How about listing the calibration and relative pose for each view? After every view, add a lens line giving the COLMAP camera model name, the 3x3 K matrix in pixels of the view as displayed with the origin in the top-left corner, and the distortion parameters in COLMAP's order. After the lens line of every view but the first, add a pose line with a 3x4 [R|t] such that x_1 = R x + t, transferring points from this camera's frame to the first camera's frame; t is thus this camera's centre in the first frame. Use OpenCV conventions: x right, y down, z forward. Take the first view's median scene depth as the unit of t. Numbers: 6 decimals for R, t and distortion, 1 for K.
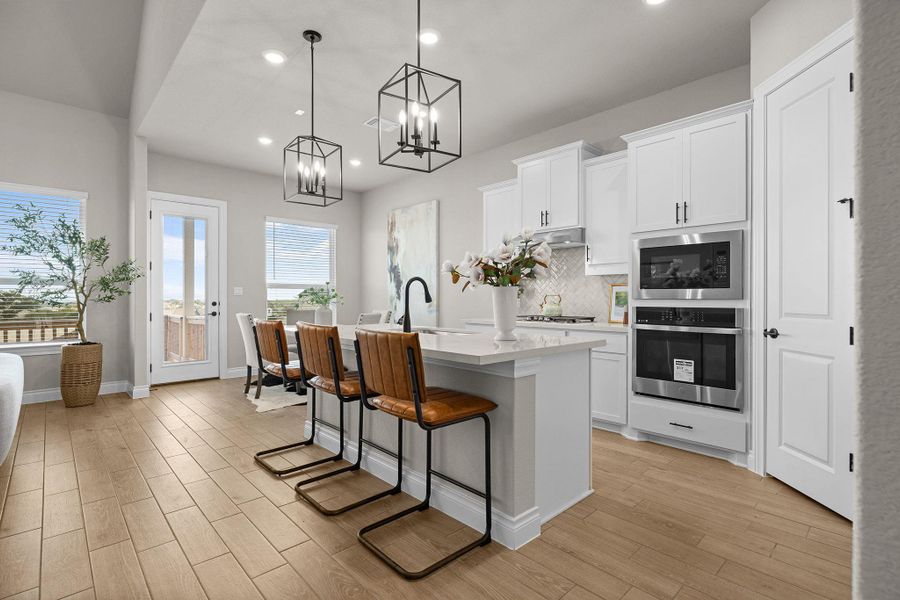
lens RADIAL K [[407.9, 0, 418.5], [0, 407.9, 299.2], [0, 0, 1]] dist [0.000690, -0.000070]
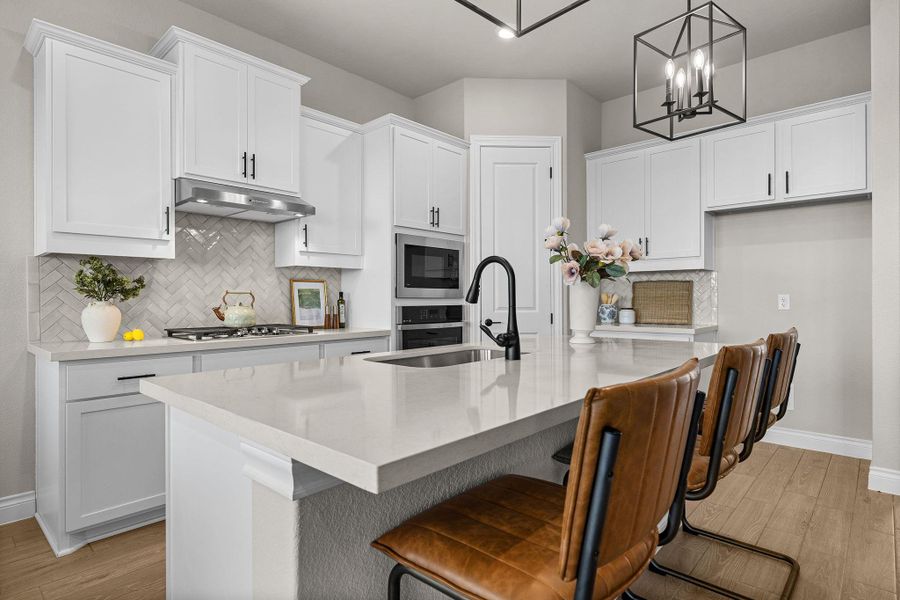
lens RADIAL K [[474.5, 0, 469.9], [0, 474.5, 298.7], [0, 0, 1]] dist [-0.001246, -0.000763]
pose [[-0.123496, -0.000946, 0.992345, -0.446013], [0.004481, 0.999989, 0.001511, 0.000196], [-0.992335, 0.004634, -0.123491, 0.786972]]
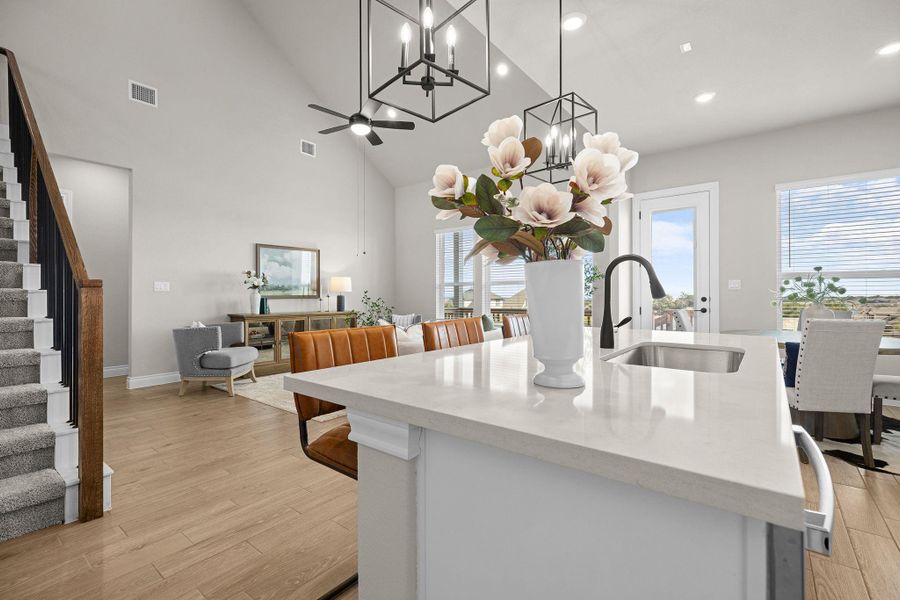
lens RADIAL K [[394.0, 0, 465.6], [0, 394.0, 295.3], [0, 0, 1]] dist [-0.000703, -0.000462]
pose [[0.184889, 0.000932, -0.982759, 0.380135], [0.000301, 0.999999, 0.001005, 0.002646], [0.982759, -0.000481, 0.184889, 0.478298]]
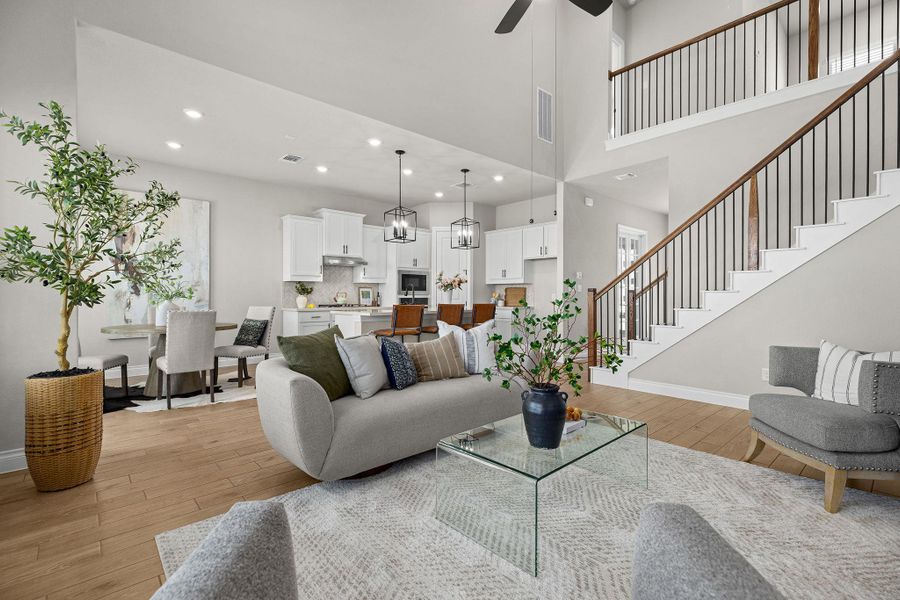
lens RADIAL K [[435.3, 0, 467.3], [0, 435.3, 295.9], [0, 0, 1]] dist [0.000603, -0.000025]
pose [[-0.001444, -0.001773, 0.999997, -1.648674], [-0.000307, 0.999998, 0.001773, 0.001756], [-0.999999, -0.000304, -0.001445, 0.485148]]
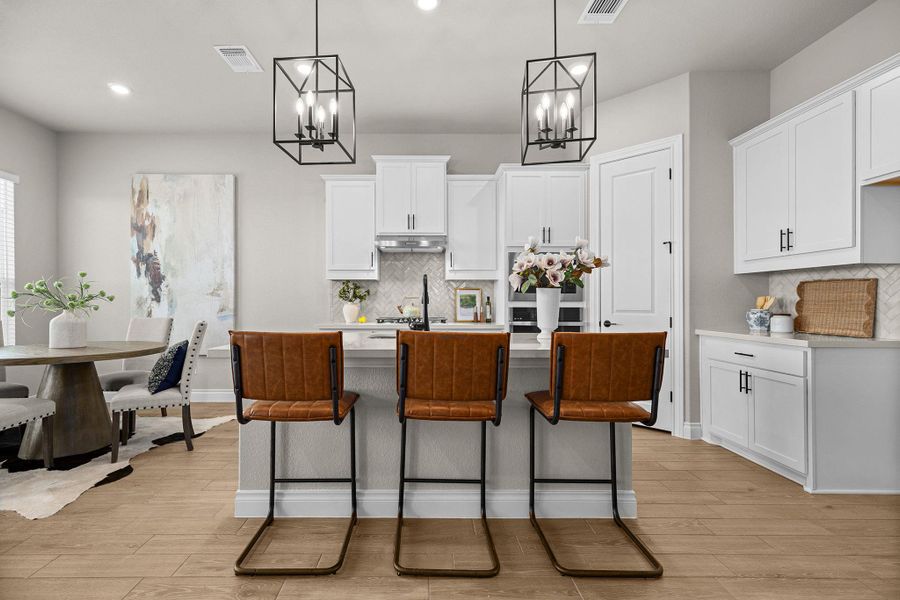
lens RADIAL K [[420.3, 0, 410.7], [0, 420.3, 304.3], [0, 0, 1]] dist [0.001867, 0.000383]
pose [[0.679113, -0.003017, 0.734027, -0.478155], [-0.000305, 0.999990, 0.004393, 0.002989], [-0.734034, -0.003207, 0.679106, 0.297797]]
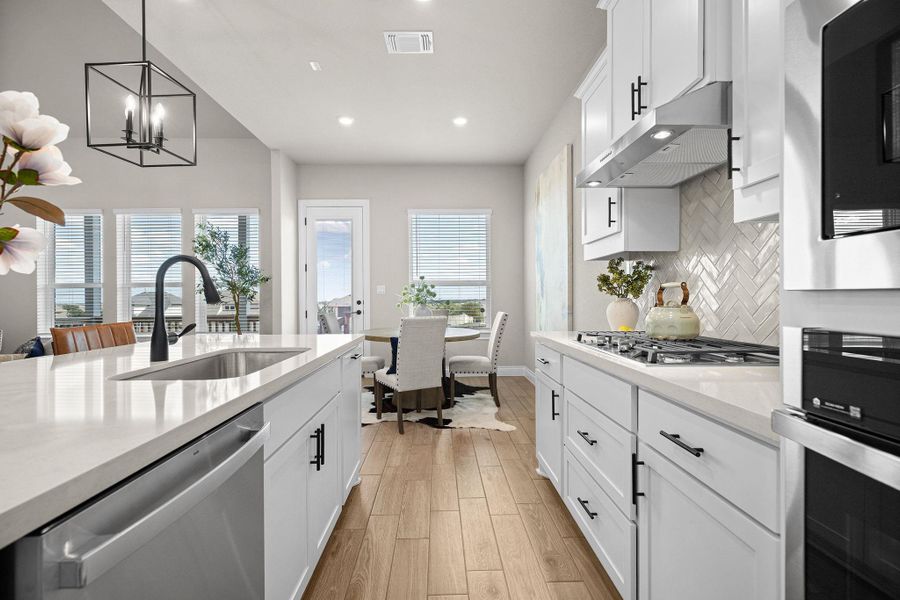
lens RADIAL K [[388.1, 0, 450.0], [0, 388.1, 300.0], [0, 0, 1]] dist [0.000715, -0.000085]
pose [[0.762145, -0.000645, -0.647406, 0.439648], [0.004974, 0.999976, 0.004859, 0.002667], [0.647387, -0.006923, 0.762130, 0.610396]]
